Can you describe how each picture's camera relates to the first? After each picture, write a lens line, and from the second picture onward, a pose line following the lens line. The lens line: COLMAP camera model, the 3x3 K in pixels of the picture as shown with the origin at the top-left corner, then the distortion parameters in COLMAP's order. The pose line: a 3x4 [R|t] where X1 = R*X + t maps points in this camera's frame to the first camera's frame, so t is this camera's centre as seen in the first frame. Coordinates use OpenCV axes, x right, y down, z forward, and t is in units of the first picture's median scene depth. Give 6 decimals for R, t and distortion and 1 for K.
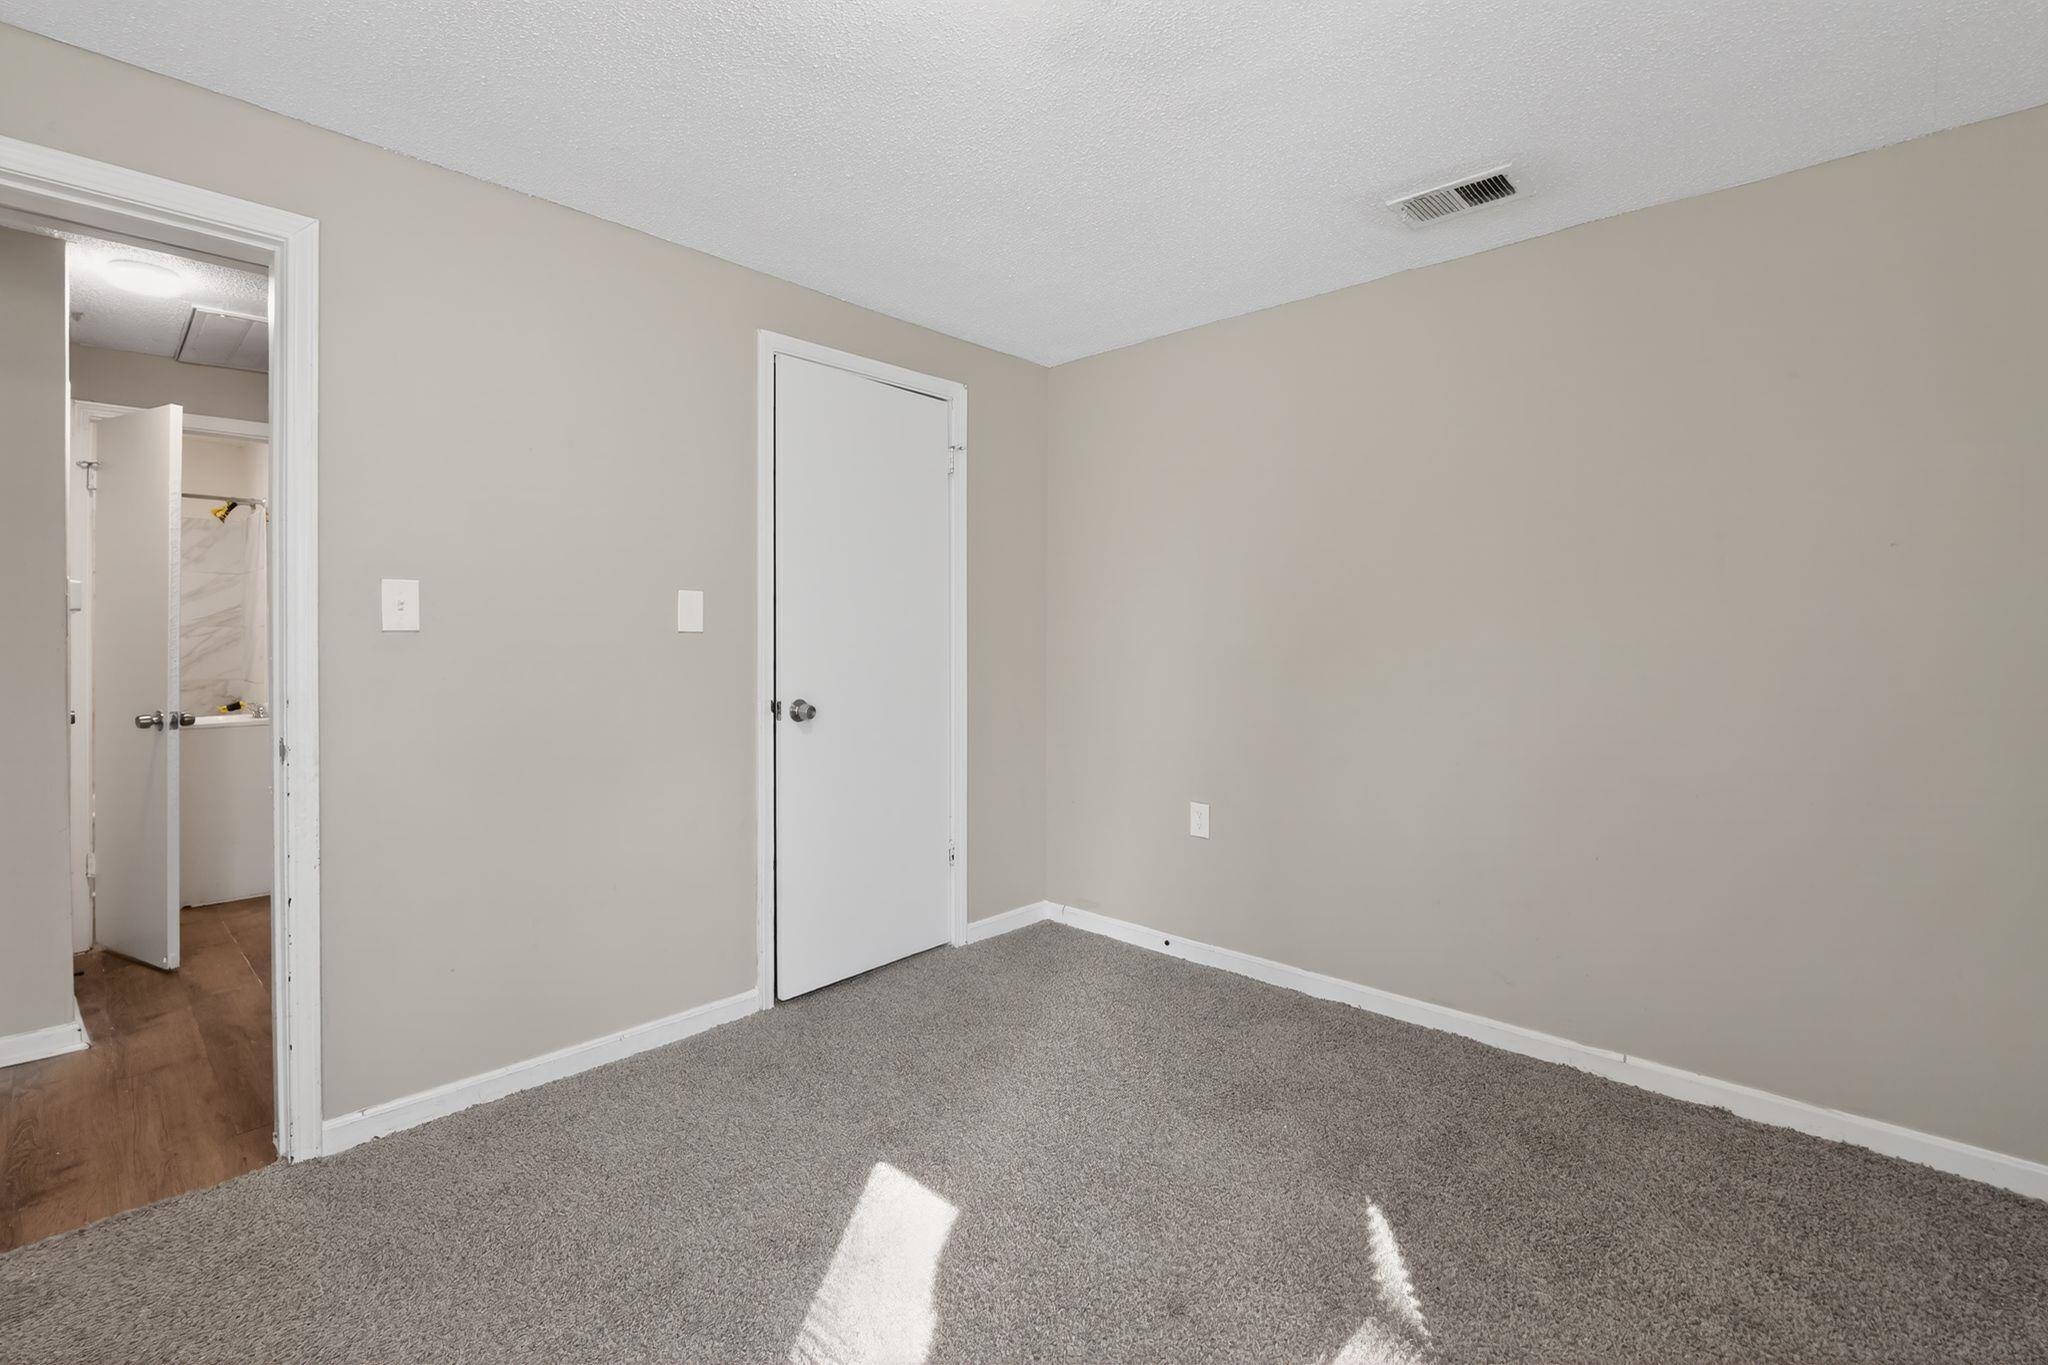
lens RADIAL K [[938.6, 0, 1021.7], [0, 938.6, 640.6], [0, 0, 1]] dist [-0.012417, -0.000342]
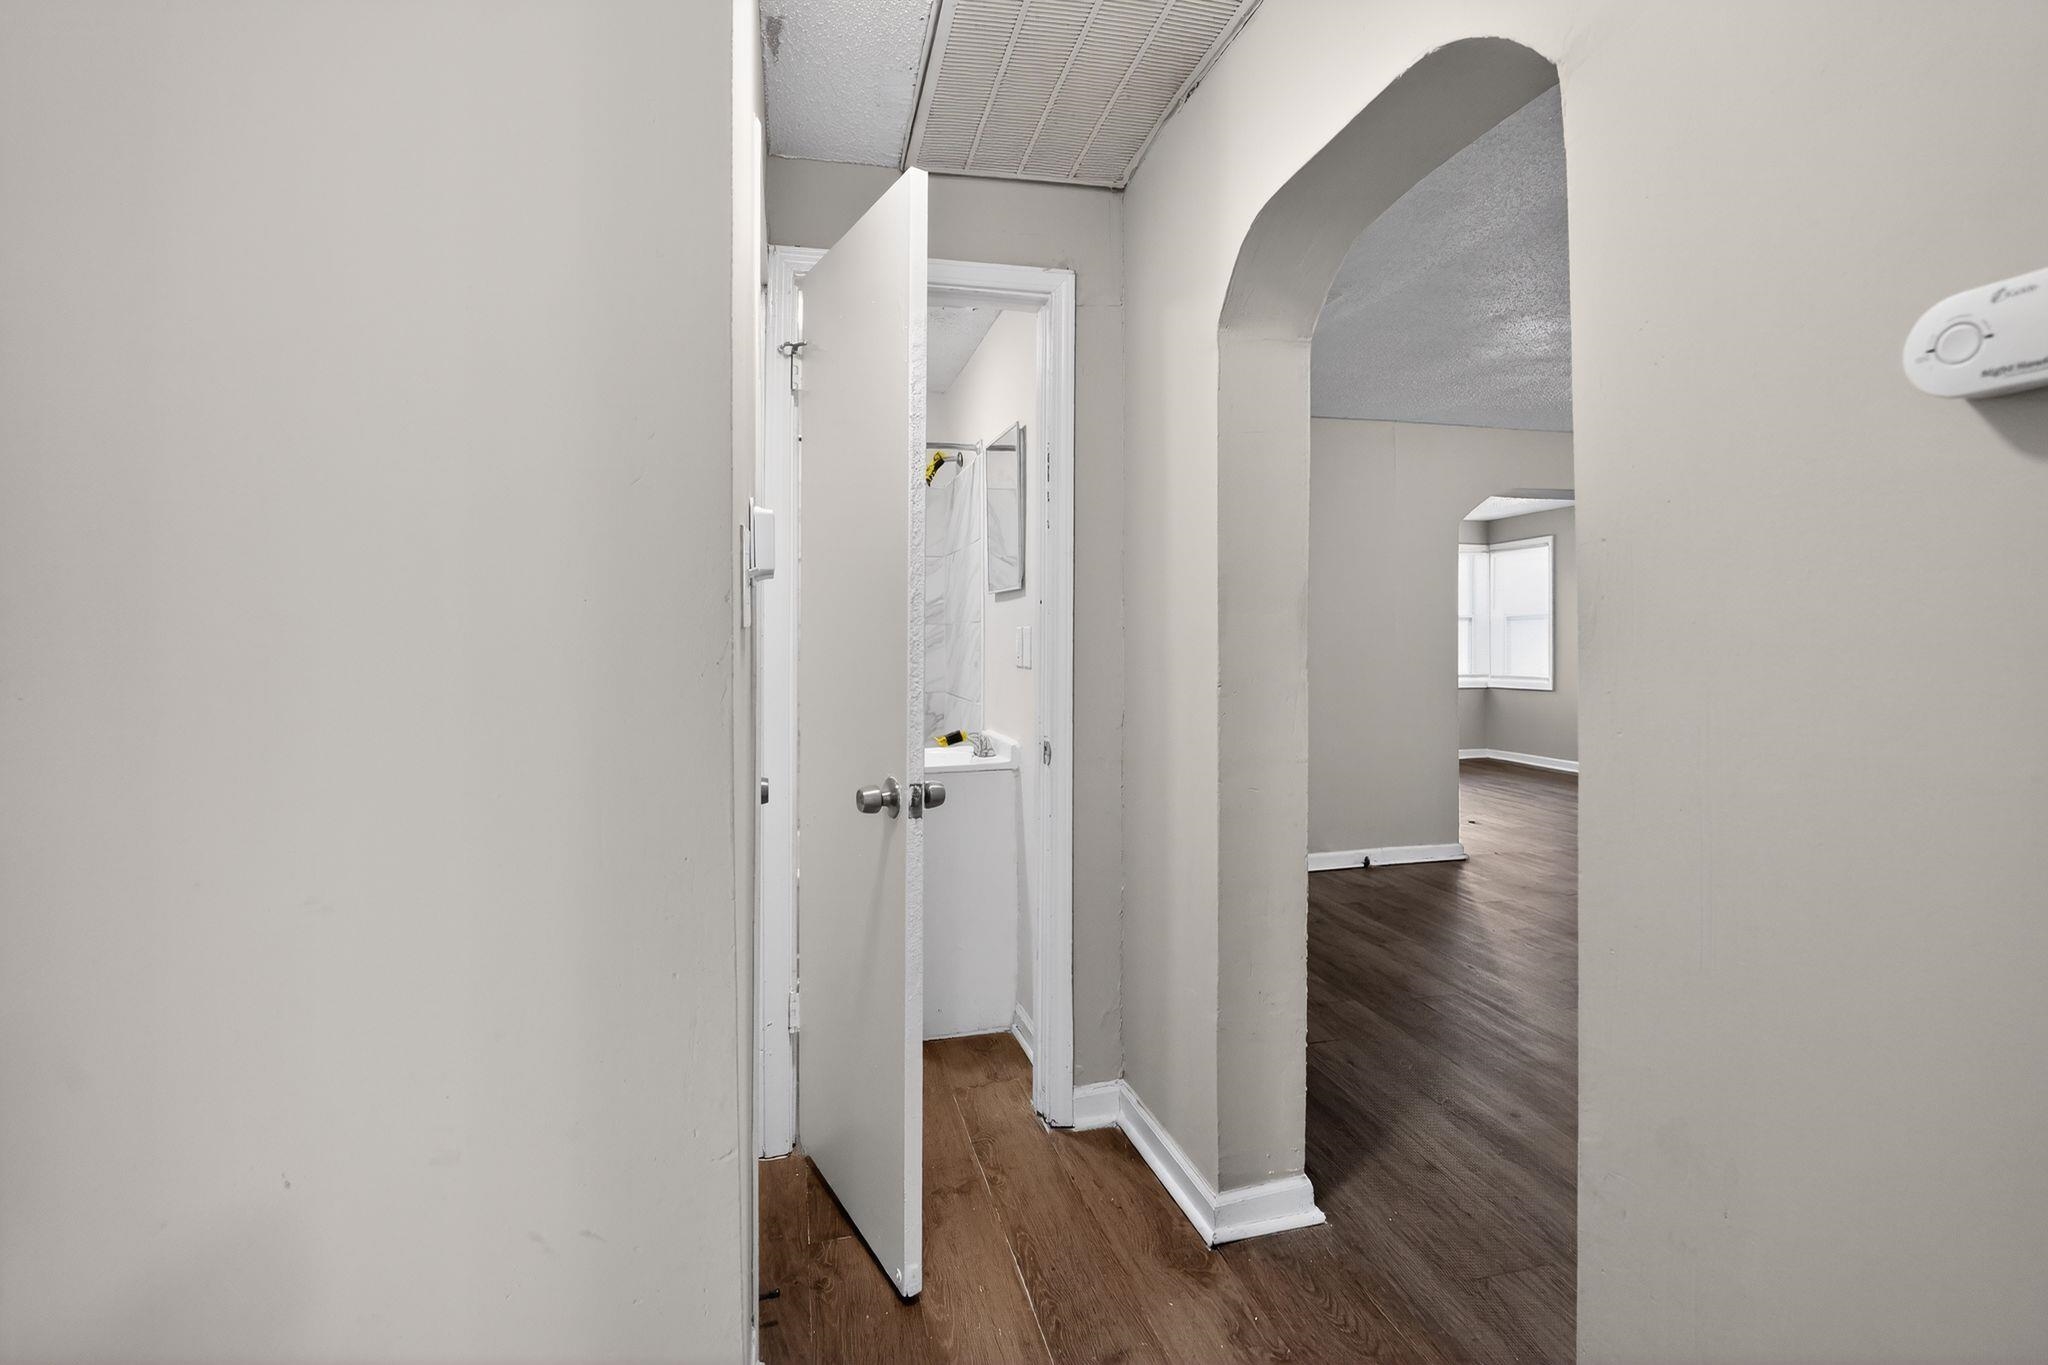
lens RADIAL K [[938.6, 0, 1021.7], [0, 938.6, 640.6], [0, 0, 1]] dist [-0.012417, -0.000342]
pose [[0.846820, 0.000952, -0.531878, -0.552168], [-0.001989, 0.999997, -0.001377, 0.000997], [0.531875, 0.002225, 0.846820, 0.558111]]
